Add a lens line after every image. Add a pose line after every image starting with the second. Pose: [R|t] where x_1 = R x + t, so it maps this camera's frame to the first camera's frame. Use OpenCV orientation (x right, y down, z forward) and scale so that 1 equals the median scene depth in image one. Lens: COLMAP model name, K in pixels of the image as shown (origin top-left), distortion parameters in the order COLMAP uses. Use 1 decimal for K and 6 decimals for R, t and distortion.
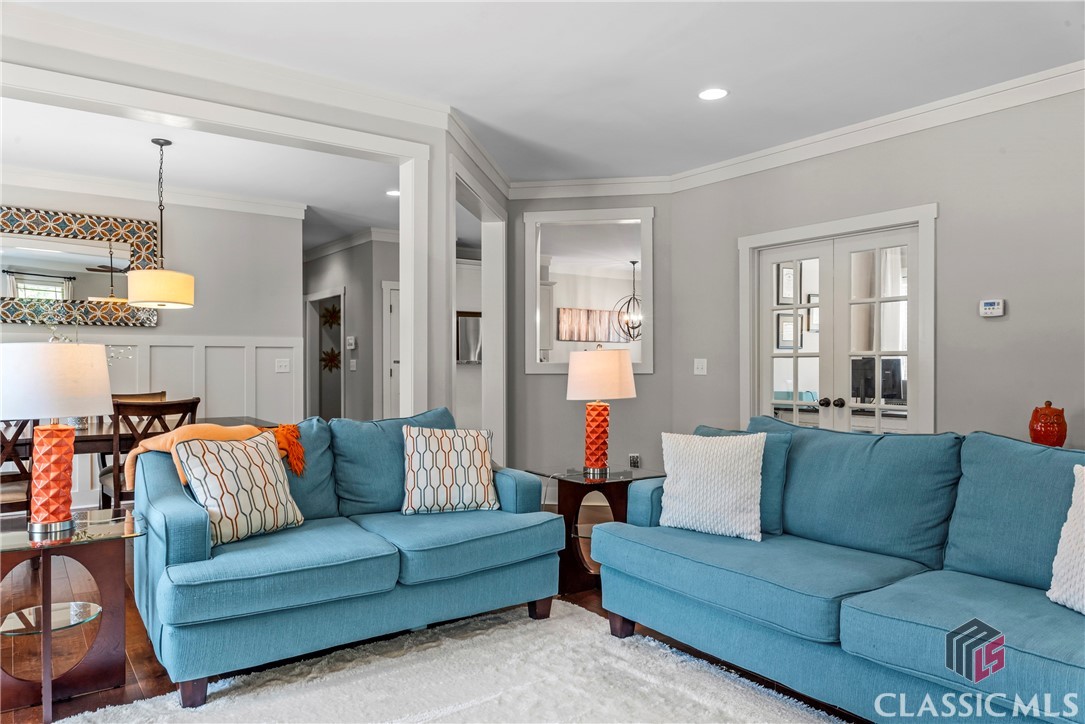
lens RADIAL K [[716.4, 0, 542.7], [0, 716.4, 366.1], [0, 0, 1]] dist [-0.002163, -0.005322]
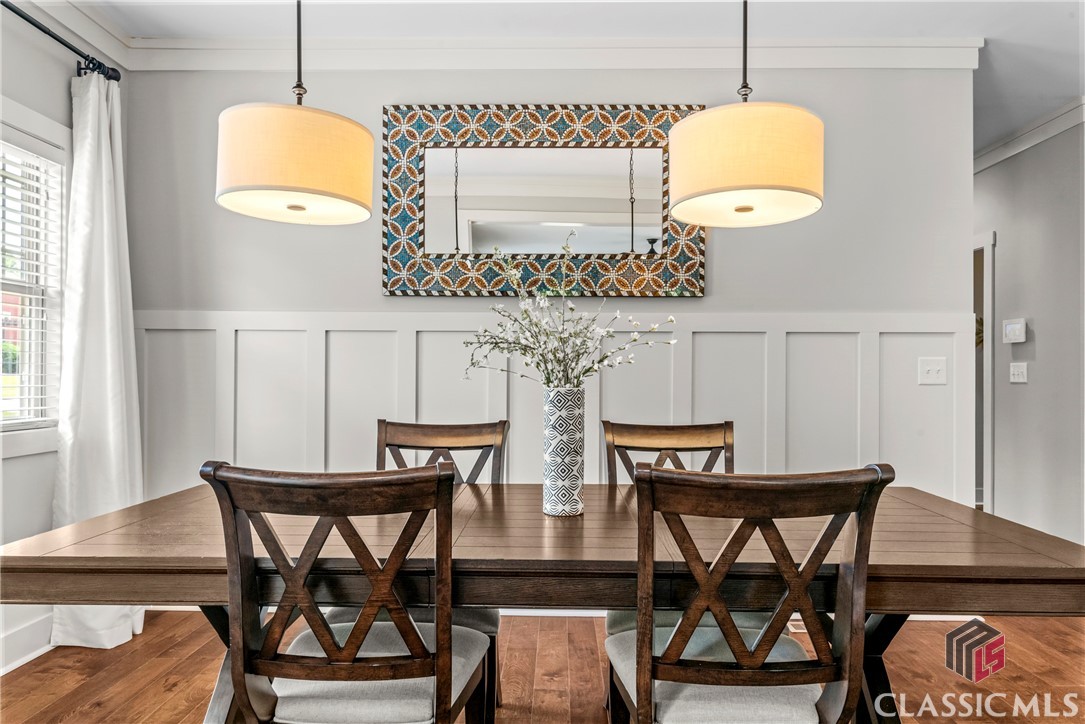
lens RADIAL K [[727.2, 0, 541.1], [0, 727.2, 371.7], [0, 0, 1]] dist [-0.002616, 0.000628]
pose [[0.788308, 0.003572, -0.615271, -0.312875], [-0.008964, 0.999944, -0.005679, 0.006495], [0.615216, 0.009992, 0.788295, 0.514989]]
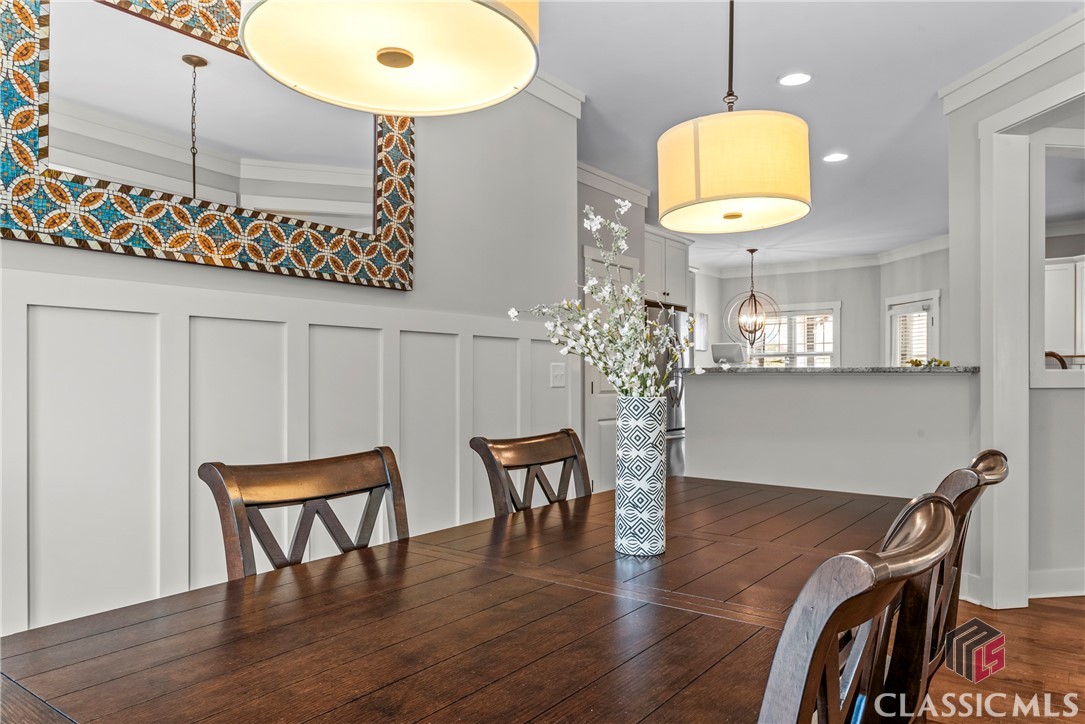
lens RADIAL K [[730.7, 0, 543.1], [0, 730.7, 381.3], [0, 0, 1]] dist [0.003959, -0.001417]
pose [[0.959958, 0.000213, 0.280145, -0.624792], [0.000308, 0.999998, -0.001817, 0.006457], [-0.280145, 0.001830, 0.959956, 0.533452]]
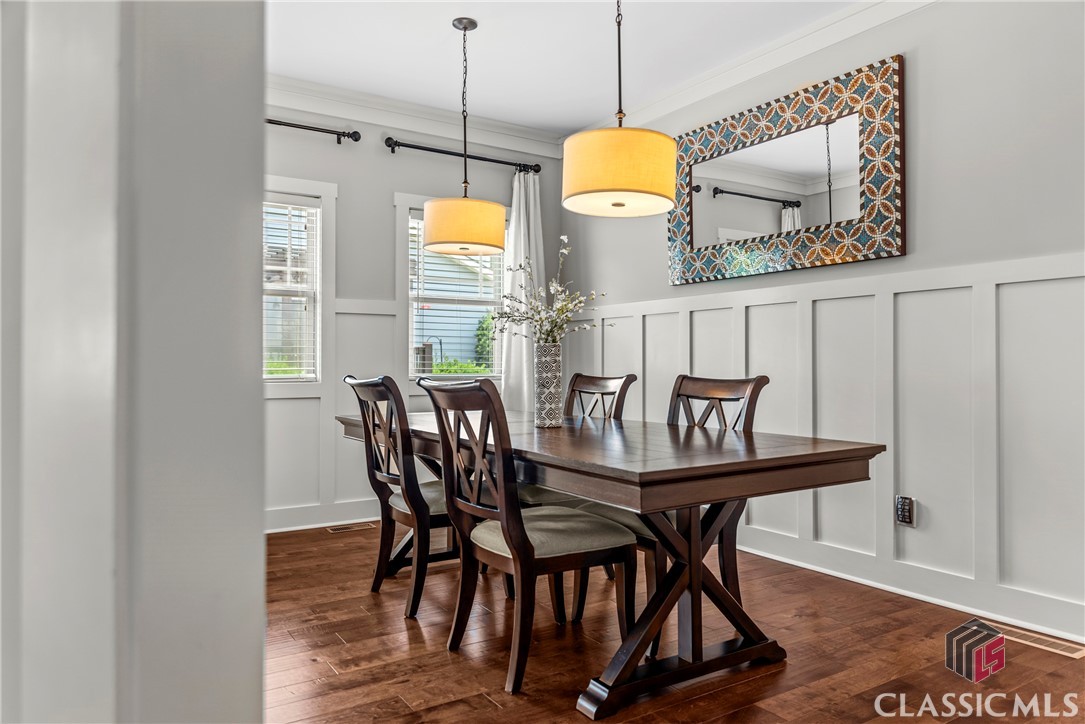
lens RADIAL K [[738.1, 0, 554.7], [0, 738.1, 348.8], [0, 0, 1]] dist [-0.001038, -0.000067]
pose [[-0.062668, -0.023339, -0.997762, 0.002914], [-0.007337, 0.999710, -0.022924, 0.027357], [0.998007, 0.005884, -0.062821, 0.828000]]
